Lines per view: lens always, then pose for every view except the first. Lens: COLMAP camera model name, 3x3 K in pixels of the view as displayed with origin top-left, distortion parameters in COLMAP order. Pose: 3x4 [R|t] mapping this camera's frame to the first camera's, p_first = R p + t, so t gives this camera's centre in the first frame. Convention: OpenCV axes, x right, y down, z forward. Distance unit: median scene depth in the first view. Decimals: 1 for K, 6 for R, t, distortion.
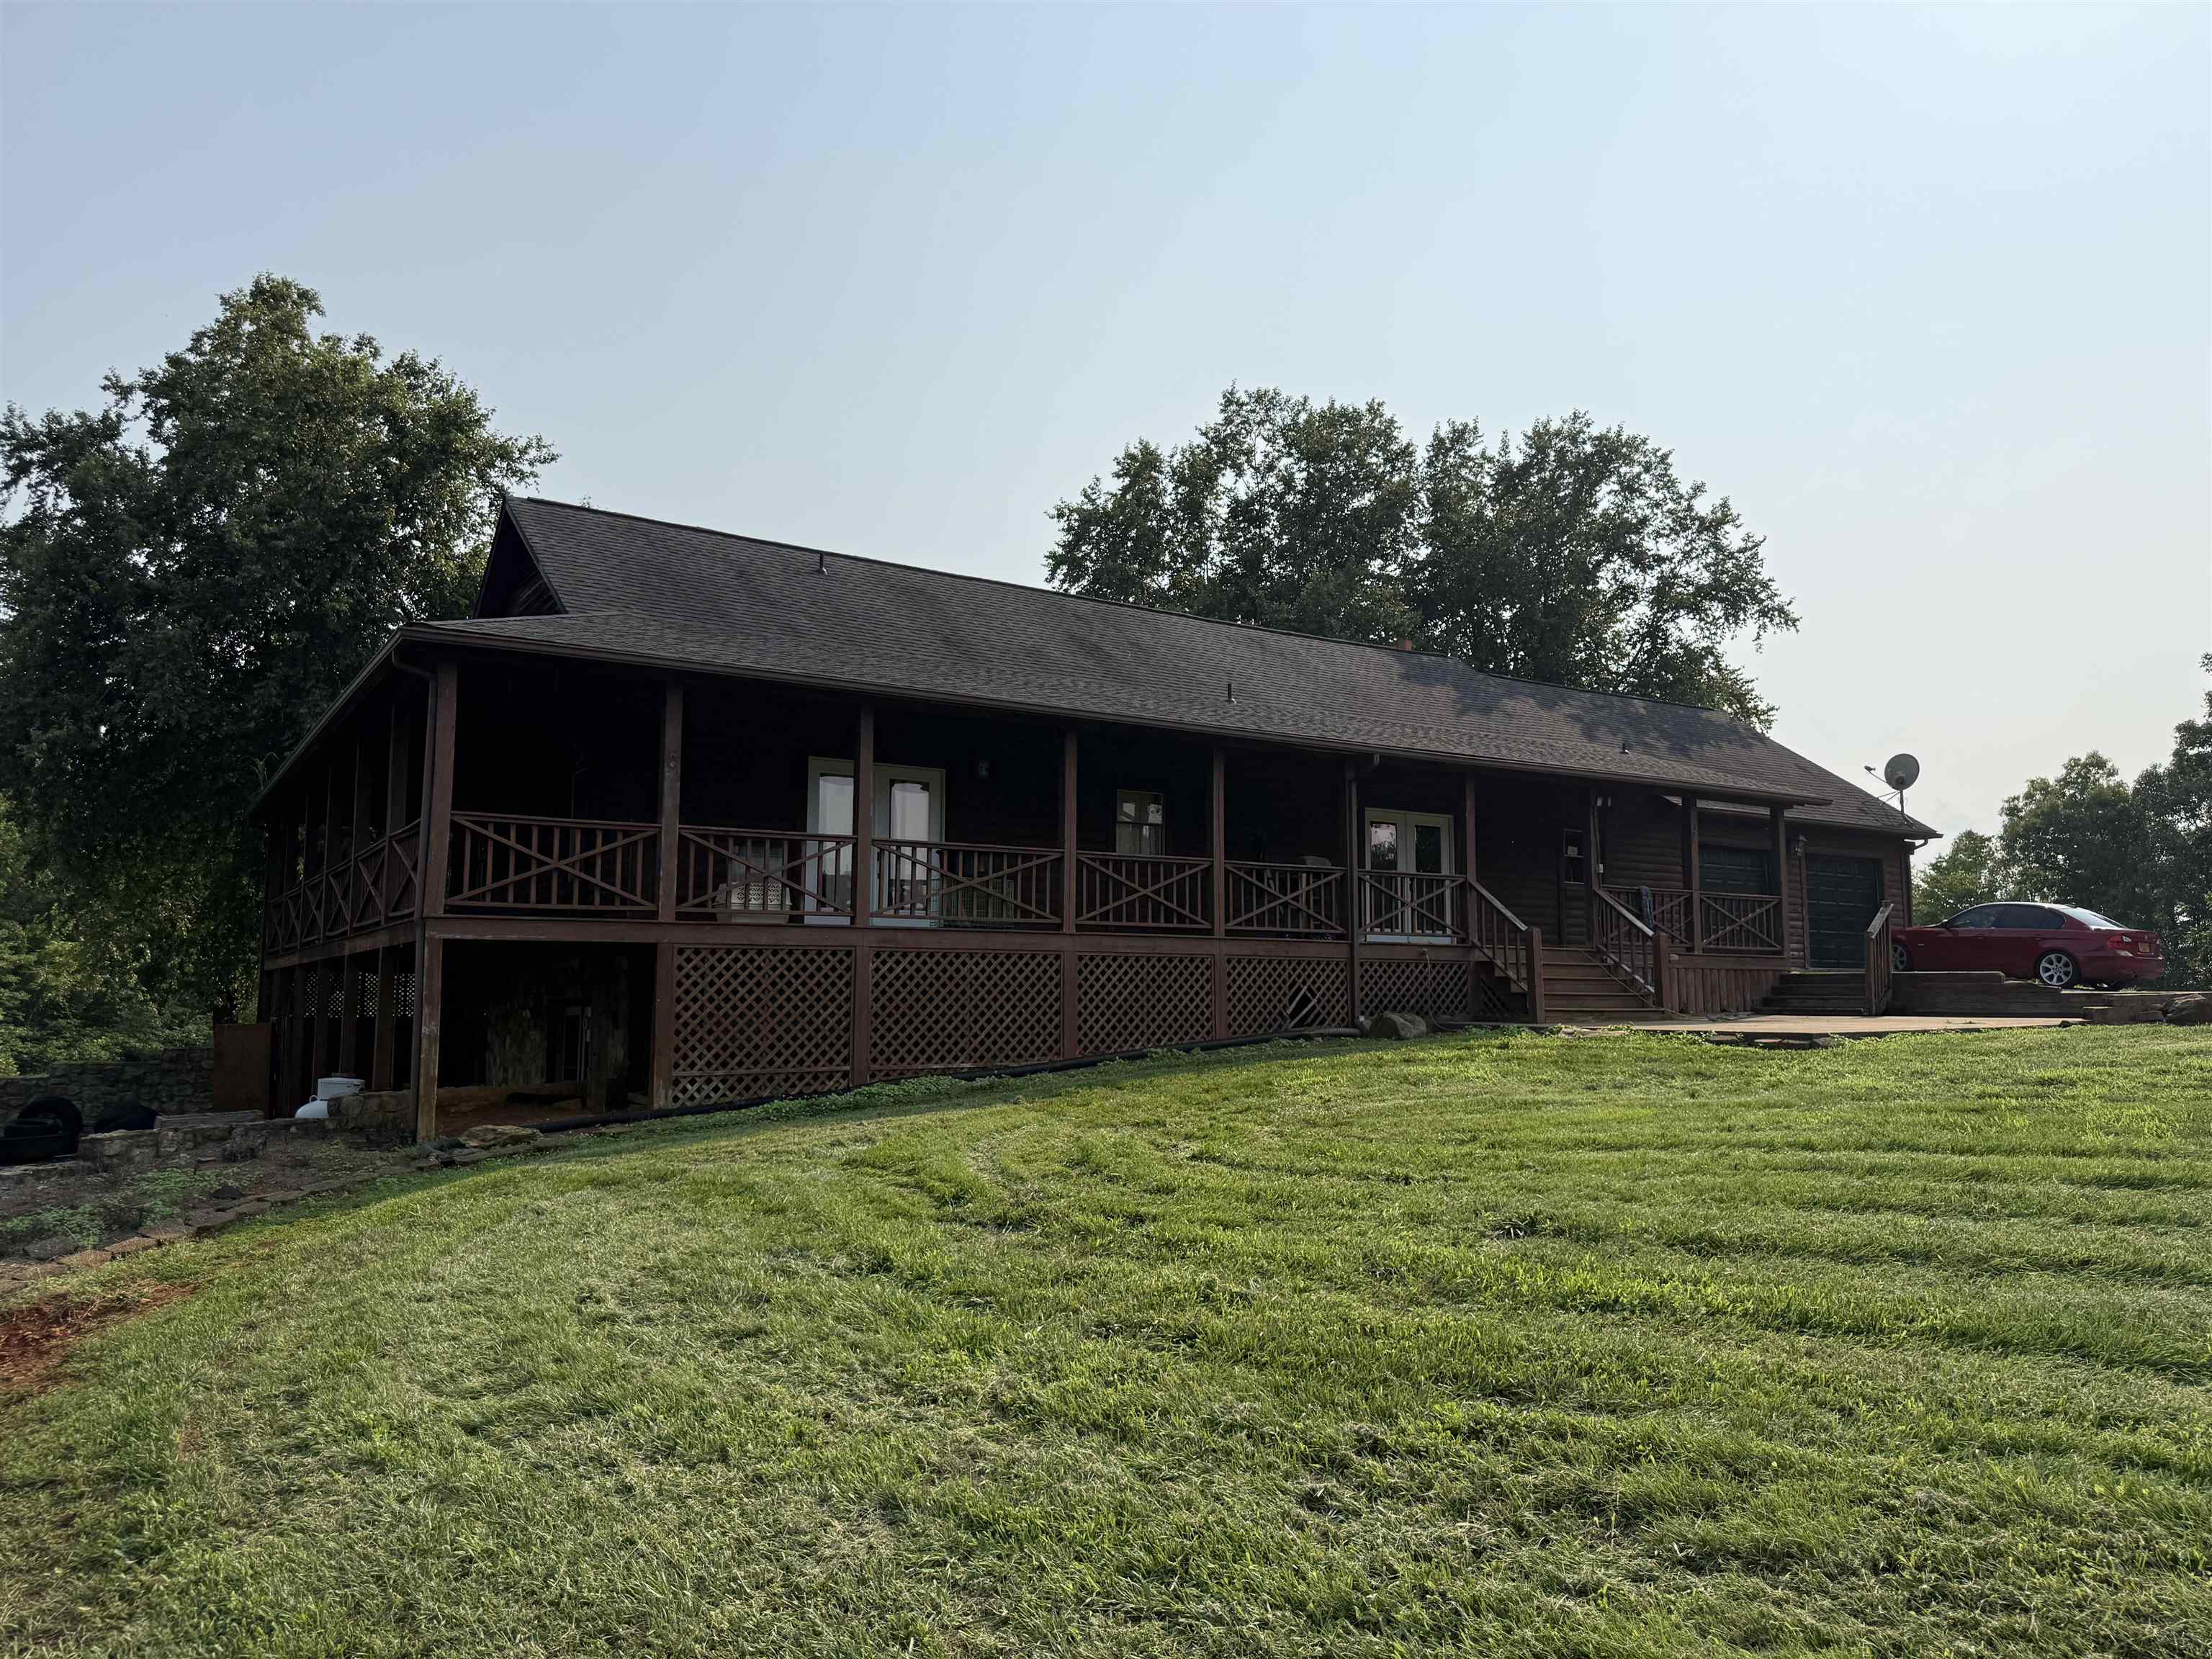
lens RADIAL K [[1566.7, 0, 1106.0], [0, 1566.7, 829.5], [0, 0, 1]] dist [0.123553, -0.163991]
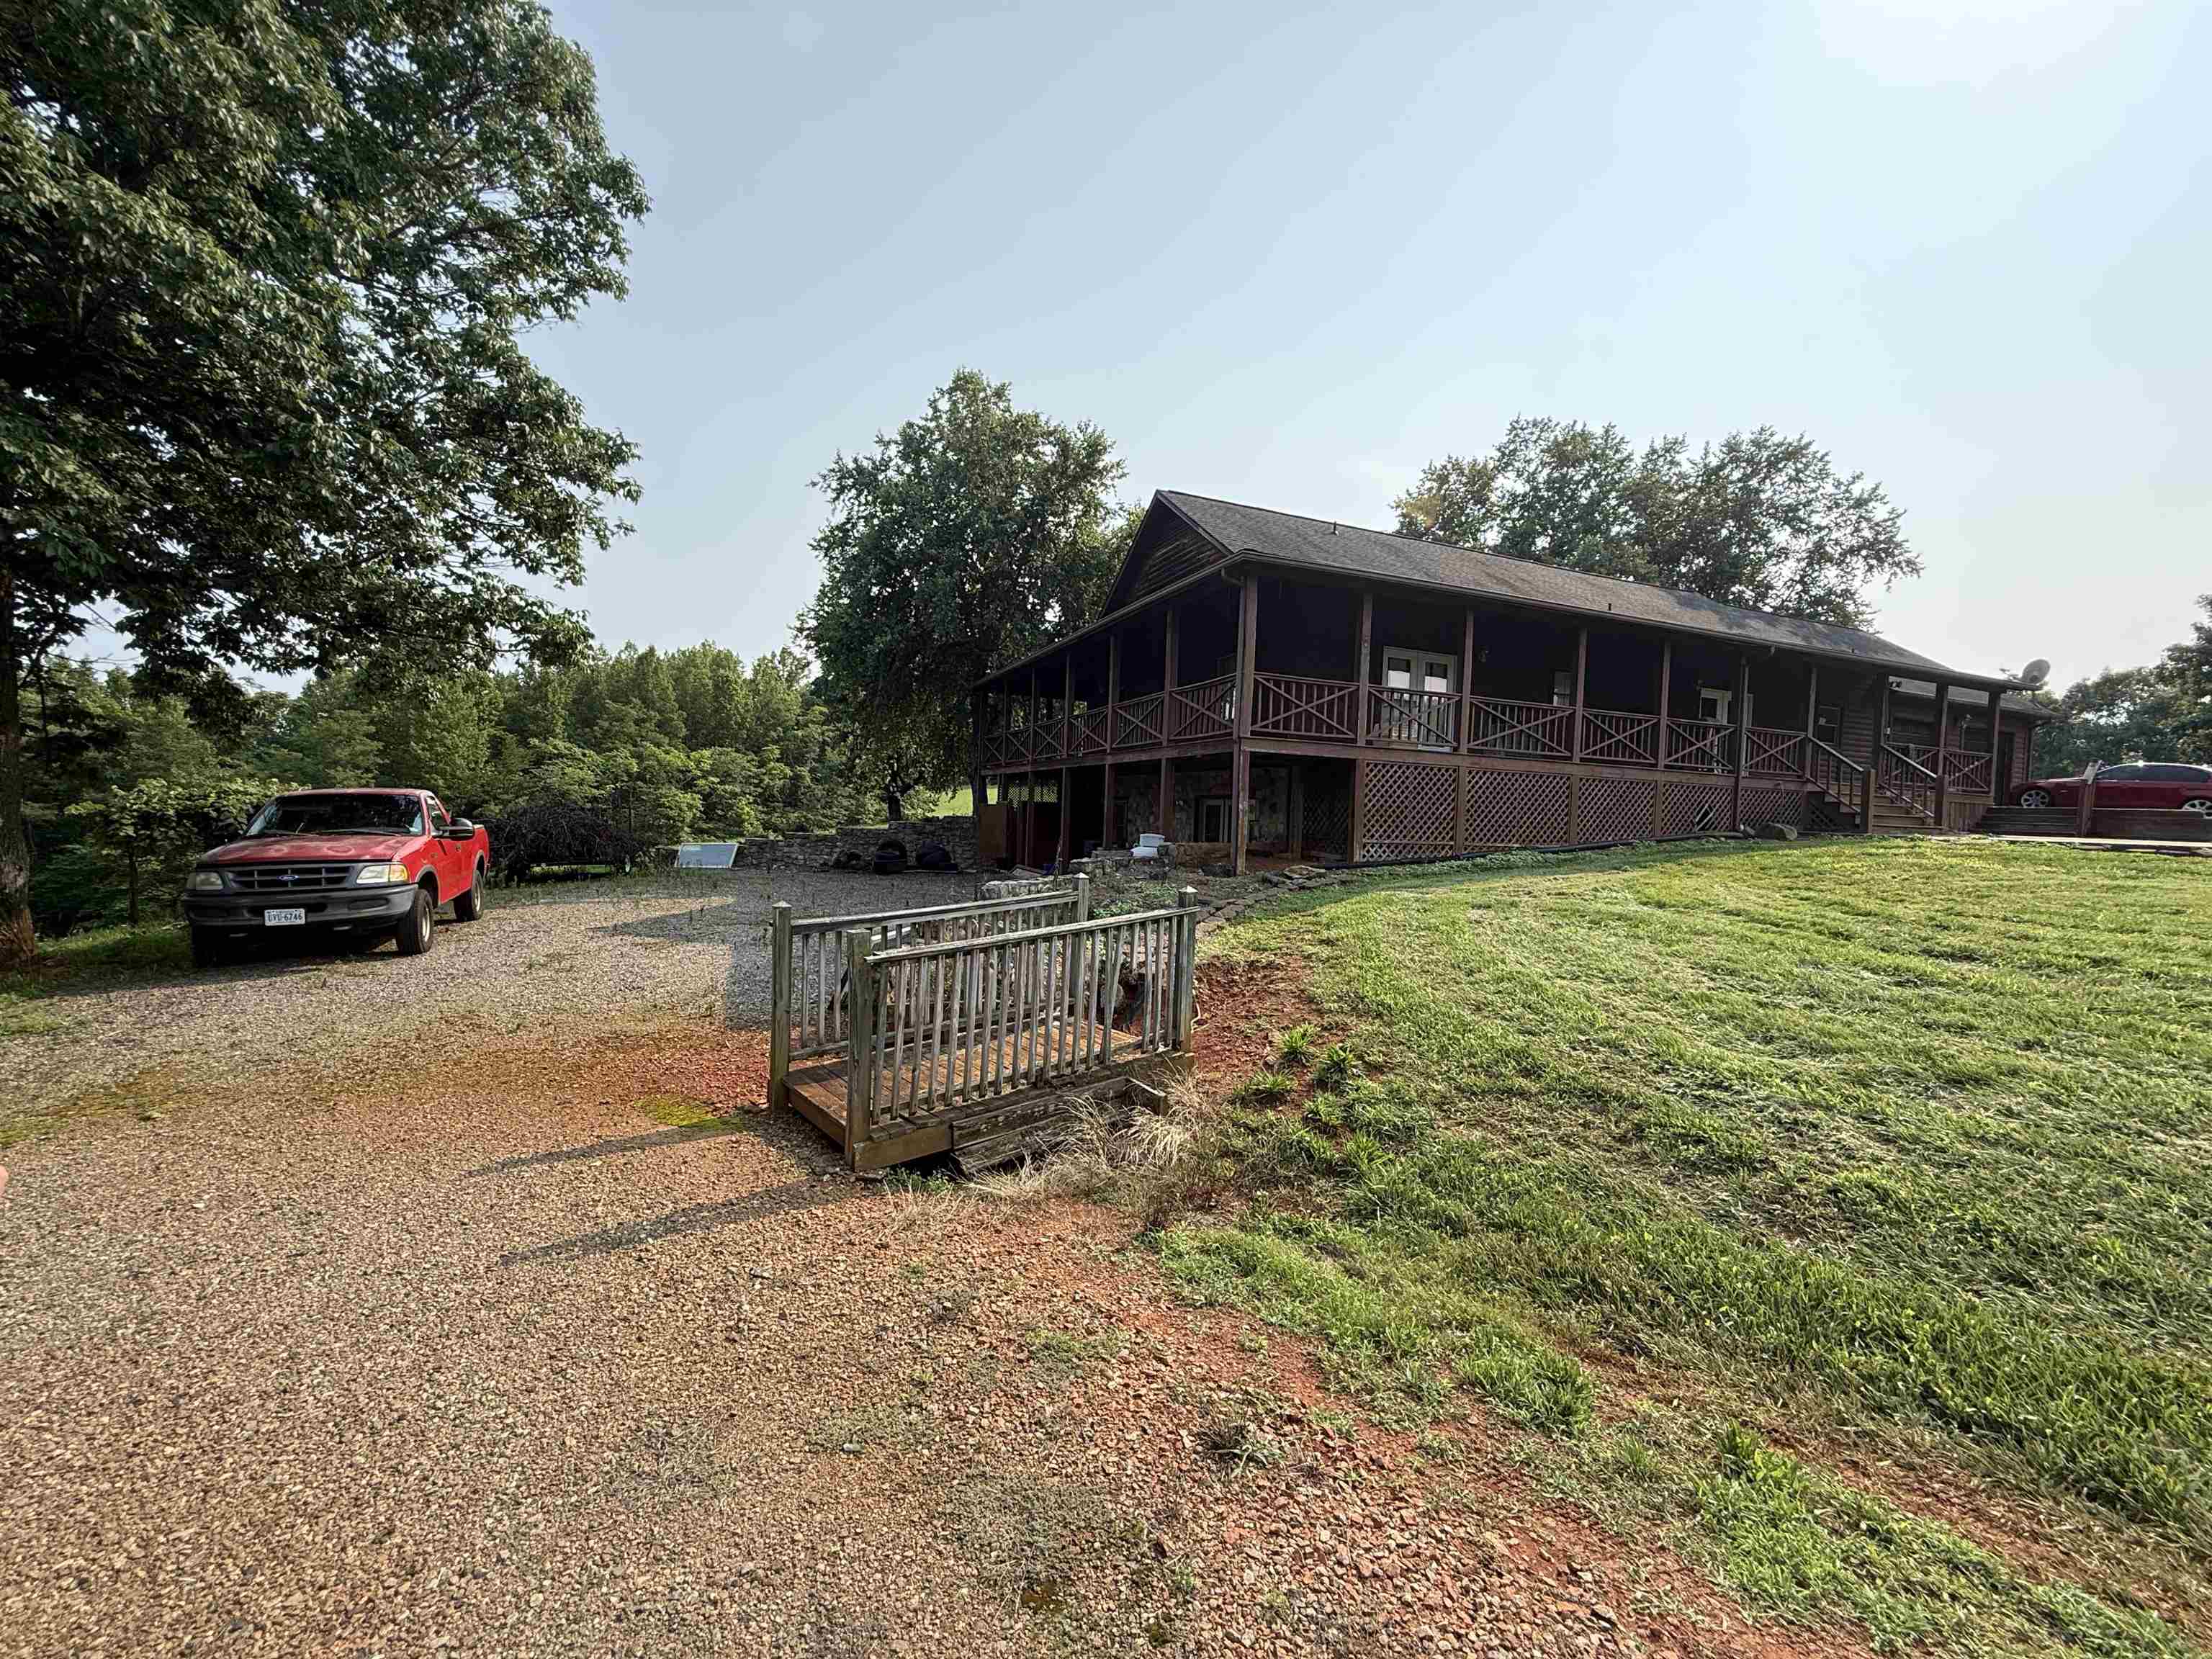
lens RADIAL K [[899.9, 0, 1106.0], [0, 899.9, 829.5], [0, 0, 1]] dist [0.003447, 0.000401]
pose [[0.981569, 0.040333, -0.186805, -0.187213], [-0.016451, 0.991680, 0.127669, 0.016099], [0.190400, -0.122242, 0.974066, 0.033896]]
